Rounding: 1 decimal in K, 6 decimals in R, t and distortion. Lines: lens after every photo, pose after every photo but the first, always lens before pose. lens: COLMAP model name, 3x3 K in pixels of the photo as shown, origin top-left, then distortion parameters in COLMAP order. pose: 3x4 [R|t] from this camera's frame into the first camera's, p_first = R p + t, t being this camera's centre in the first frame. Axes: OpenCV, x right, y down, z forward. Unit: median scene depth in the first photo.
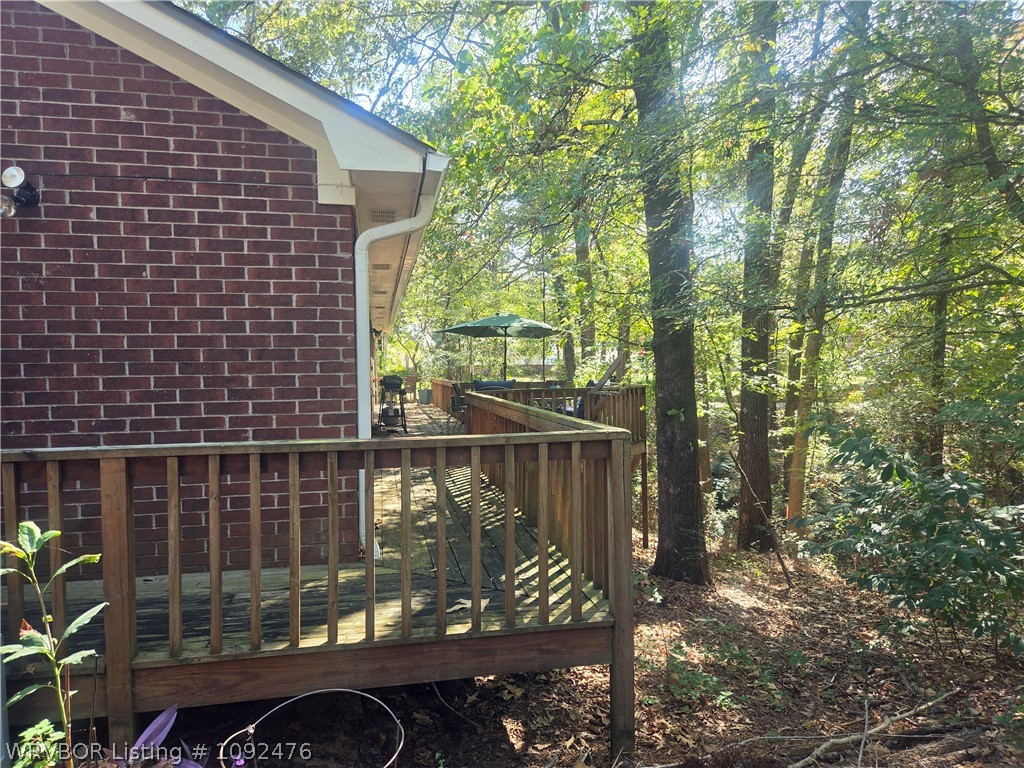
lens RADIAL K [[683.2, 0, 510.1], [0, 683.2, 378.2], [0, 0, 1]] dist [0.080583, -0.066734]
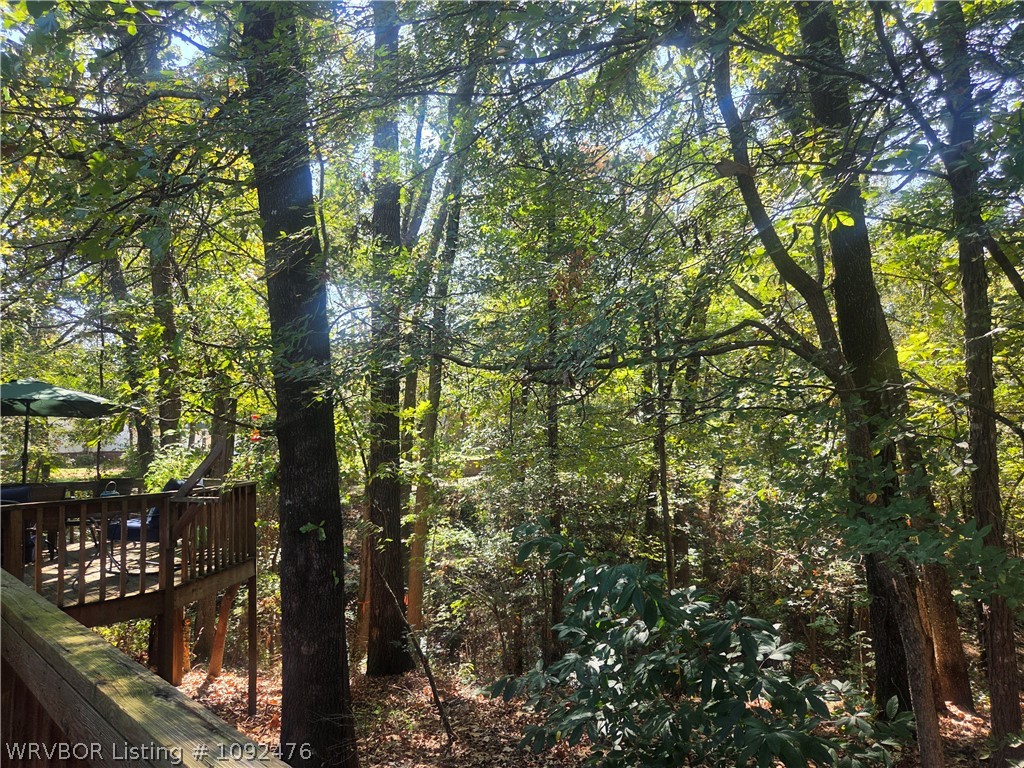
lens RADIAL K [[677.3, 0, 514.2], [0, 677.3, 387.4], [0, 0, 1]] dist [0.073409, -0.060751]
pose [[0.839775, 0.025082, 0.542355, 0.024594], [0.031270, 0.995040, -0.094436, -0.009979], [-0.542033, 0.096265, 0.834825, 0.189588]]
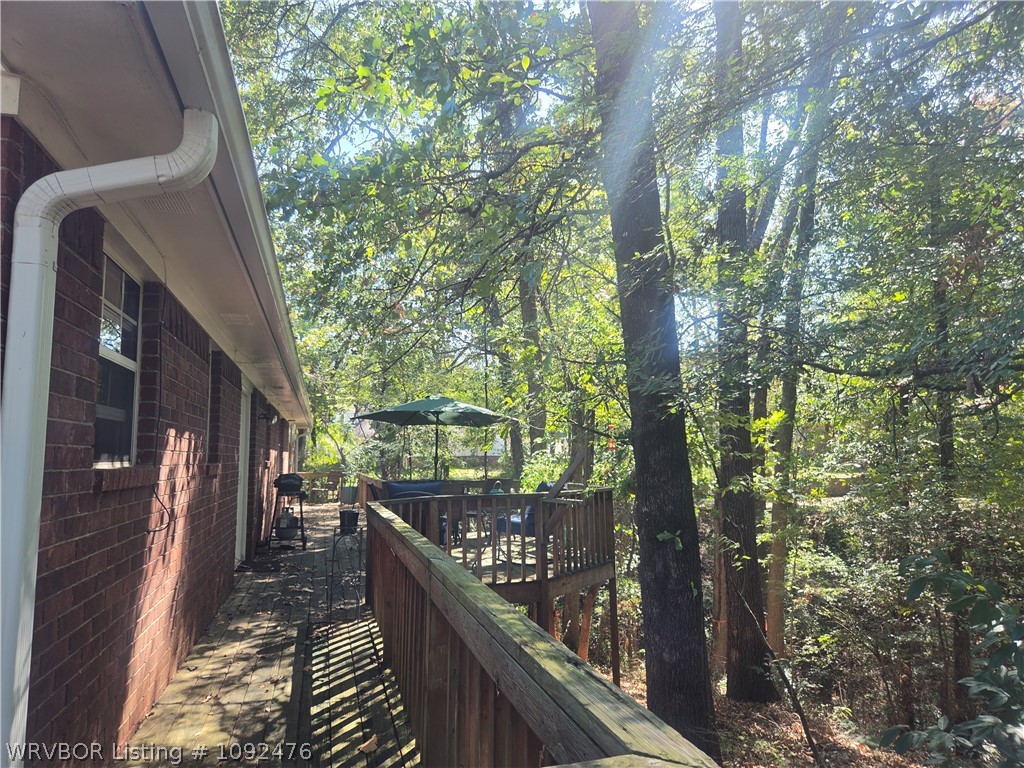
lens RADIAL K [[683.2, 0, 510.1], [0, 683.2, 378.2], [0, 0, 1]] dist [0.080583, -0.066734]
pose [[0.997137, 0.011527, 0.074734, 0.018209], [-0.001663, 0.991415, -0.130740, -0.009428], [-0.075599, 0.130241, 0.988596, 0.184174]]
